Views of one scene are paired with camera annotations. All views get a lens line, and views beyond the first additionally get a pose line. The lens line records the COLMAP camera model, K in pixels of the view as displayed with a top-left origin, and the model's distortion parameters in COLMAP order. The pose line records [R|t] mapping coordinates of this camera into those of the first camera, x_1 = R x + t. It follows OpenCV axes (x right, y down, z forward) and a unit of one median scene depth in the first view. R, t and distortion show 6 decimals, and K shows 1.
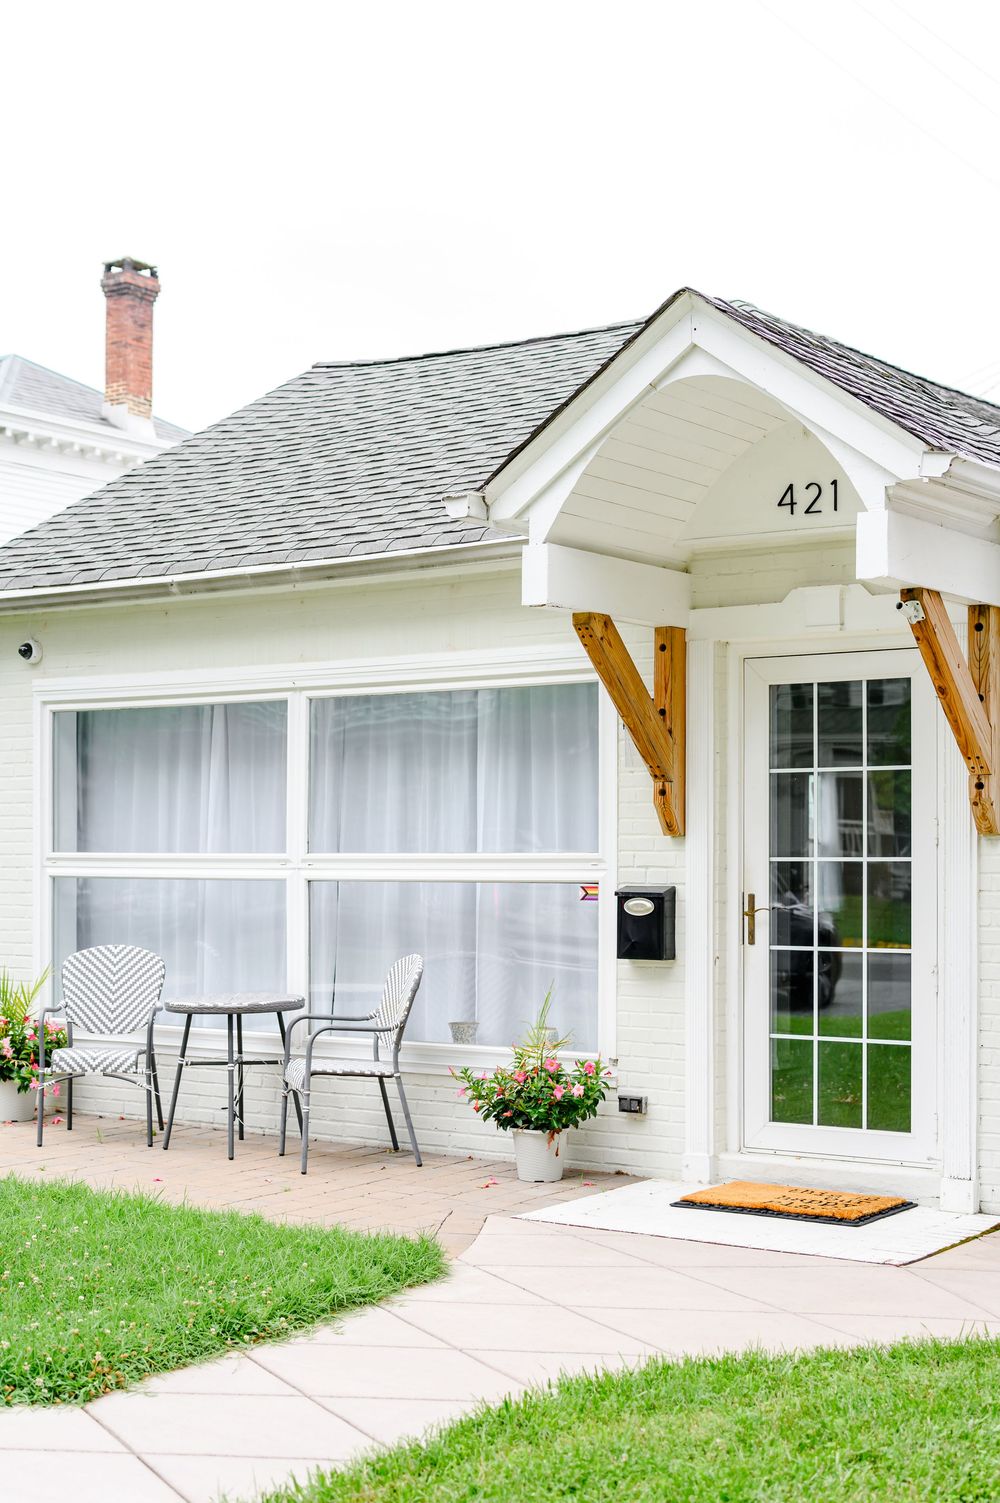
lens RADIAL K [[2127.8, 0, 499.1], [0, 2127.8, 858.6], [0, 0, 1]] dist [-0.017119, 0.025606]
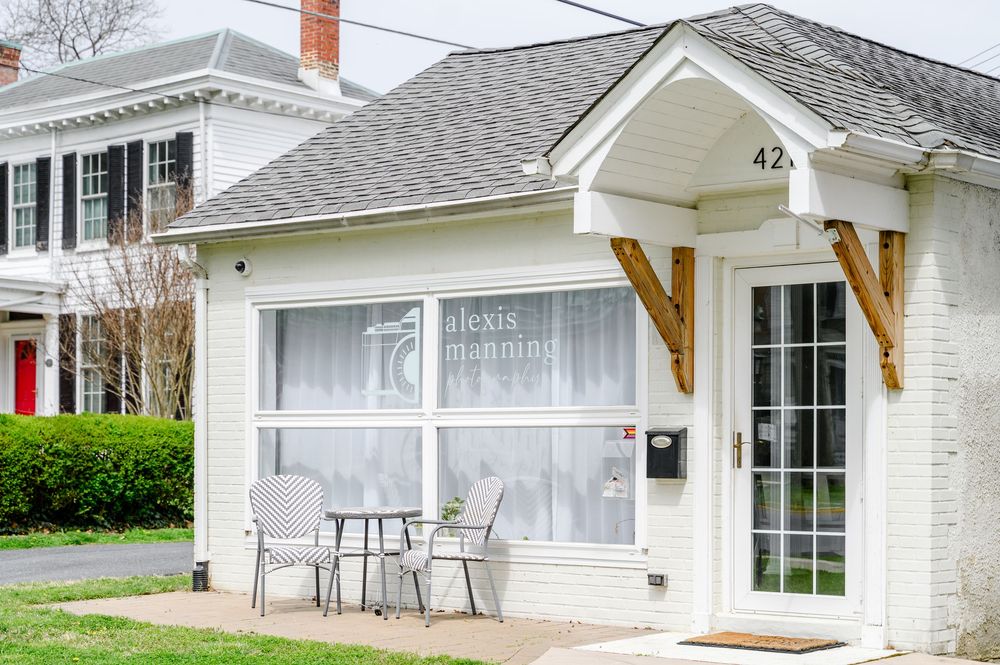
lens RADIAL K [[1878.9, 0, 500.7], [0, 1878.9, 452.0], [0, 0, 1]] dist [0.010410, -0.048259]
pose [[0.996920, 0.002083, -0.078396, 0.055800], [-0.002053, 0.999998, 0.000464, 0.028560], [0.078396, -0.000302, 0.996922, -0.269787]]
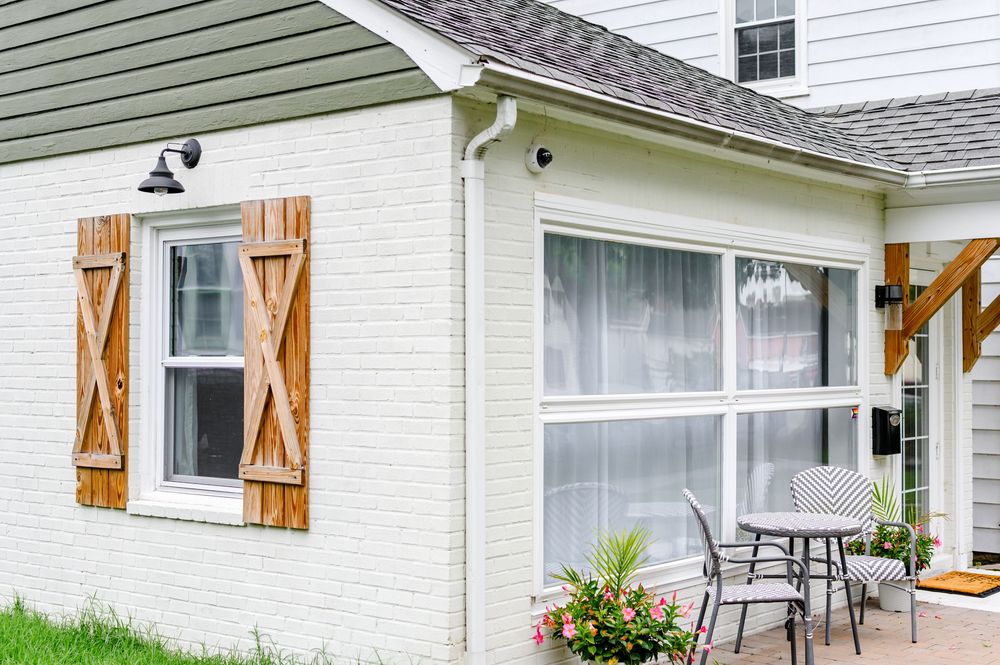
lens RADIAL K [[1415.7, 0, 500.0], [0, 1415.7, 332.5], [0, 0, 1]] dist [-0.017119, 0.025606]
pose [[0.044747, 0.017294, 0.998849, -0.957382], [0.000189, 0.999850, -0.017320, -0.022914], [-0.998998, 0.000964, 0.044737, 1.214820]]
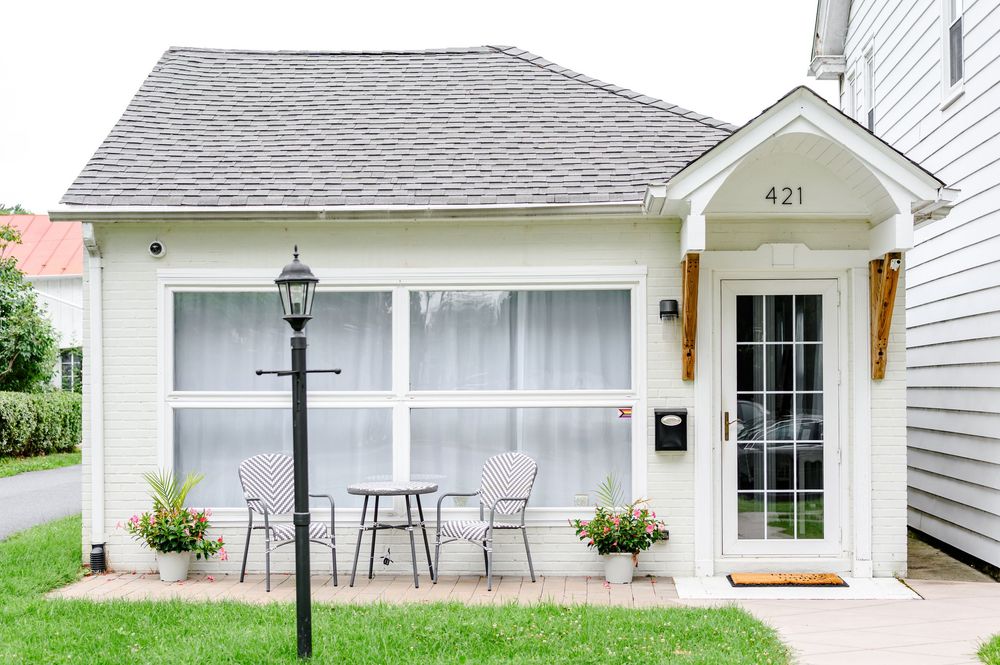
lens RADIAL K [[1518.4, 0, 548.6], [0, 1518.4, 360.8], [0, 0, 1]] dist [-0.025037, 0.072058]
pose [[0.831249, 0.005951, 0.555868, -0.691760], [0.006026, 0.999787, -0.019715, -0.002057], [-0.555867, 0.019738, 0.831037, 0.023753]]
